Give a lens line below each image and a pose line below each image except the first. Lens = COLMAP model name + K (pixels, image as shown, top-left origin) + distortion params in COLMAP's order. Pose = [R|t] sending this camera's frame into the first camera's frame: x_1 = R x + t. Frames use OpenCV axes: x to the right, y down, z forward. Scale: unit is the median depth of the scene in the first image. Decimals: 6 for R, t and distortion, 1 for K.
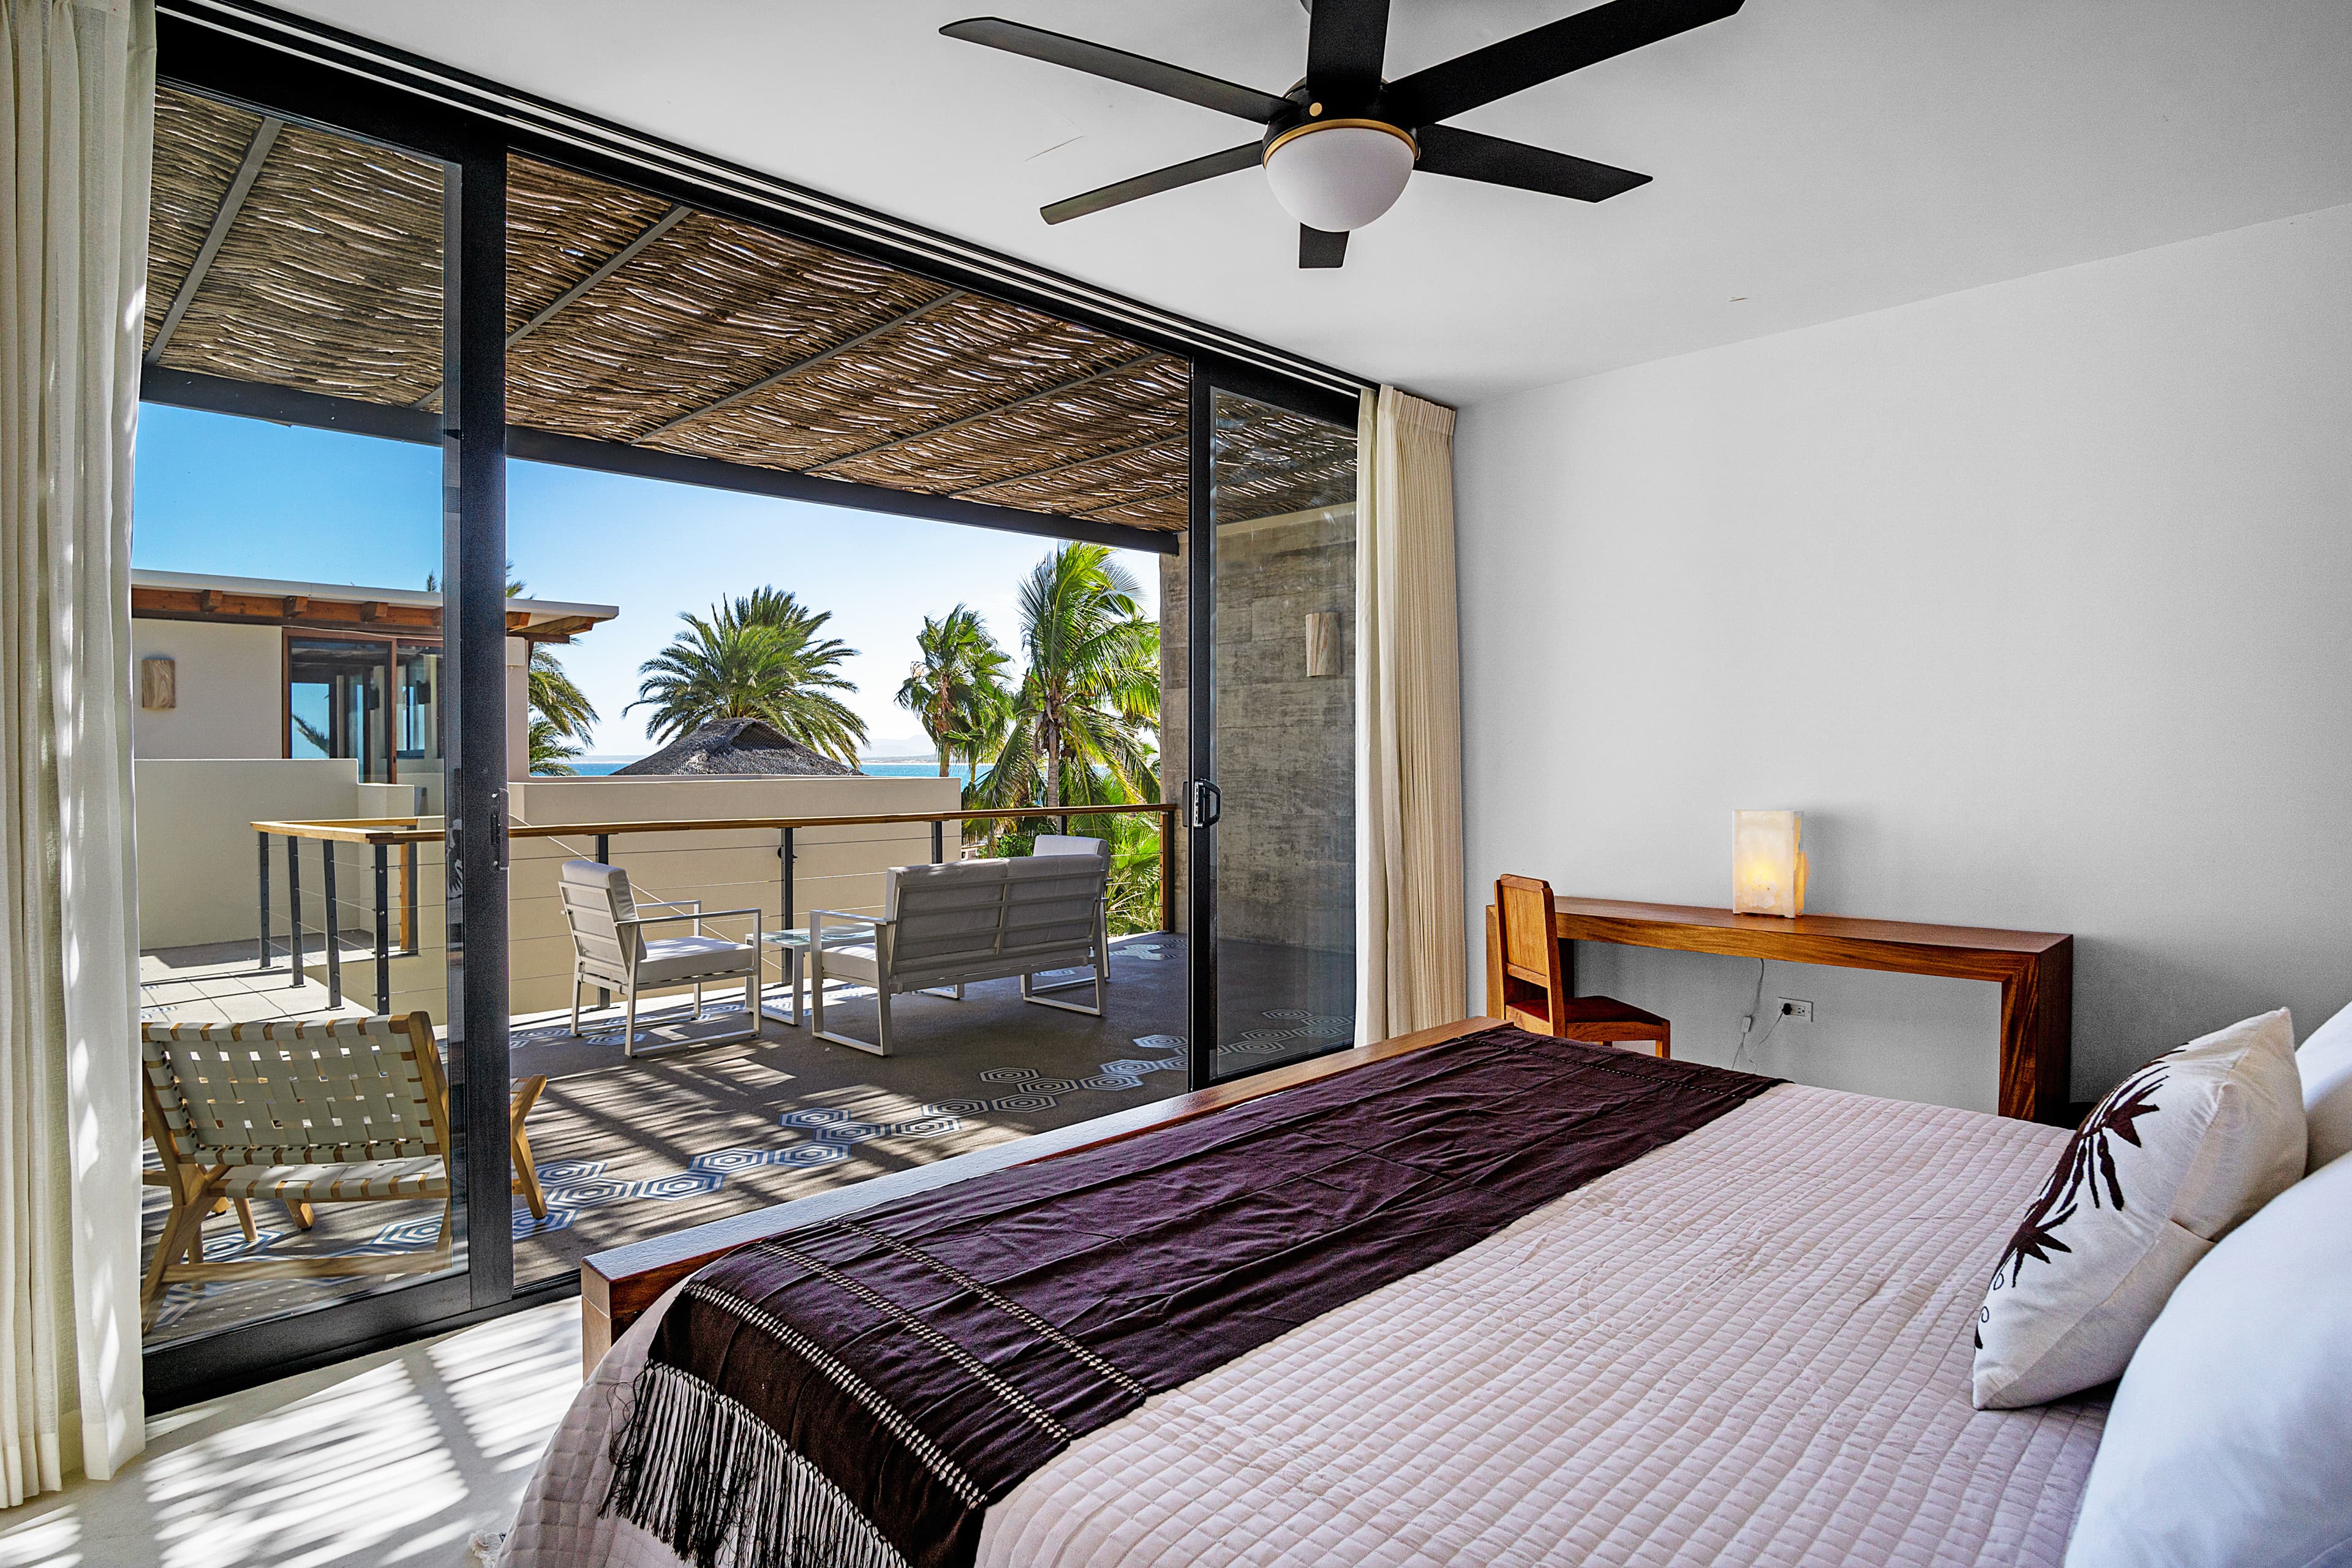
lens RADIAL K [[1265.0, 0, 1170.8], [0, 1265.0, 766.3], [0, 0, 1]] dist [-0.025581, 0.004306]
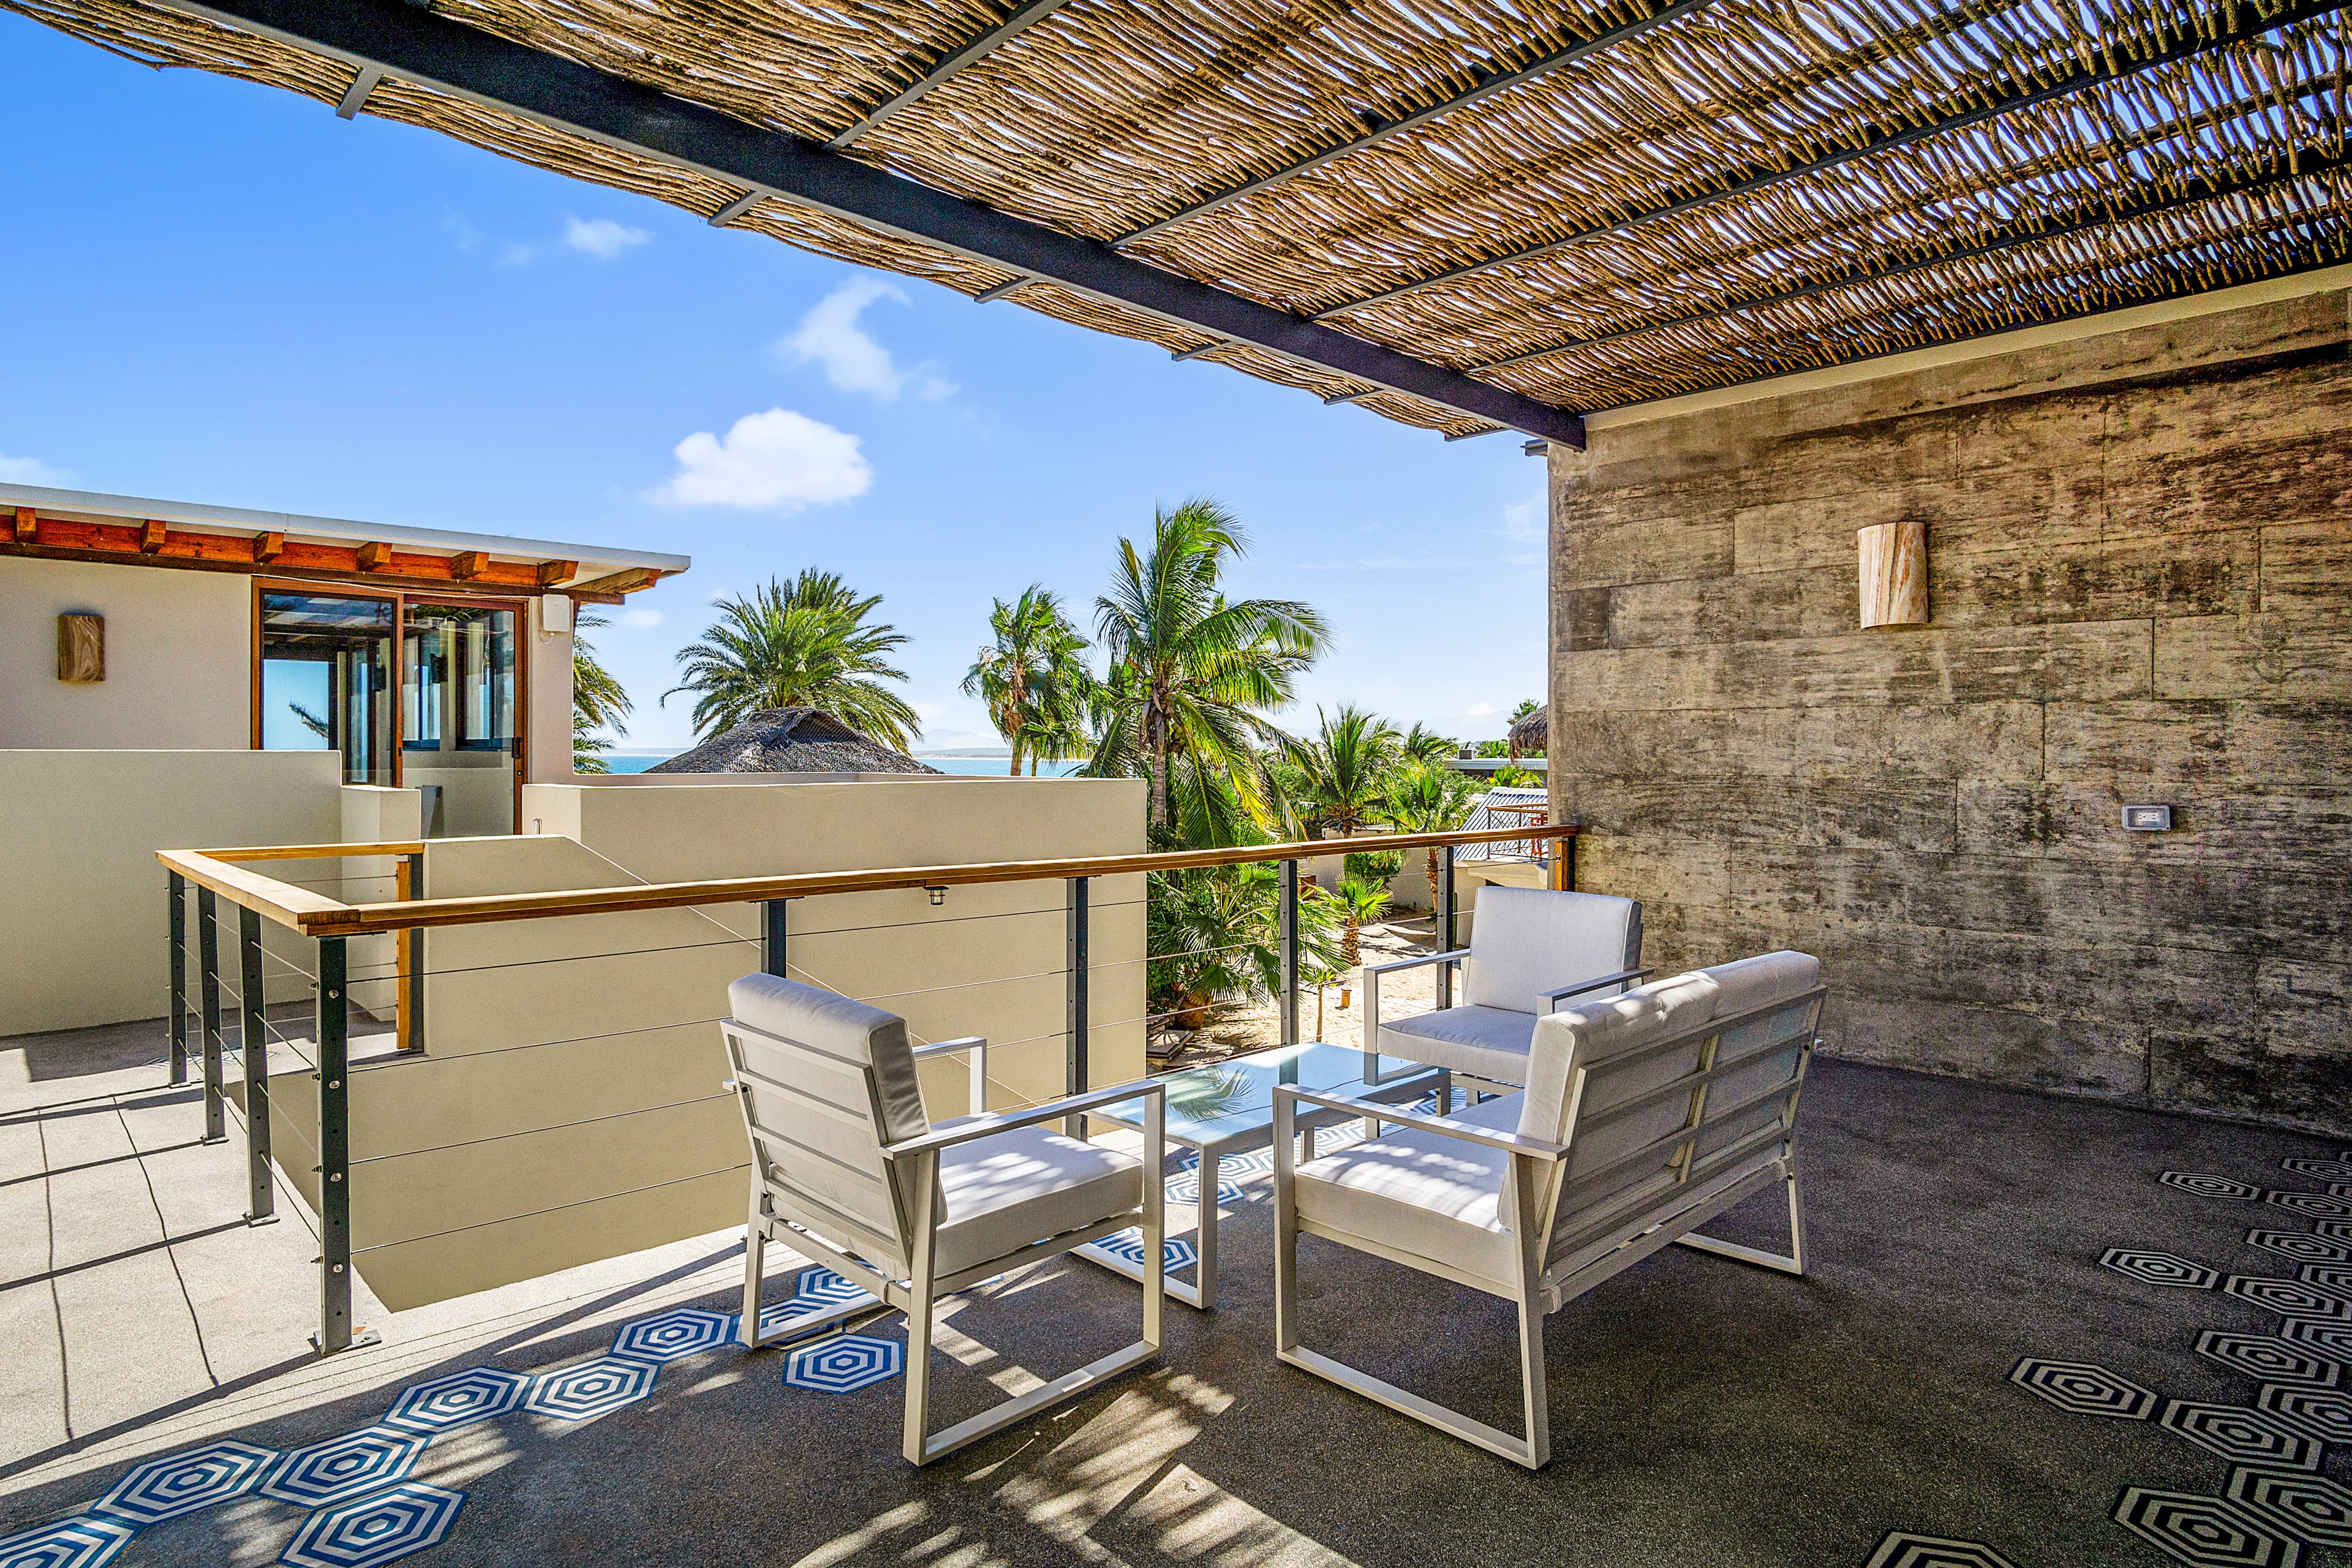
lens RADIAL K [[1295.0, 0, 1210.4], [0, 1295.0, 753.6], [0, 0, 1]] dist [-0.015906, 0.001479]
pose [[0.999985, 0.005302, 0.000987, -0.128704], [-0.005295, 0.999964, -0.006629, -0.001581], [-0.001023, 0.006624, 0.999978, 0.219769]]
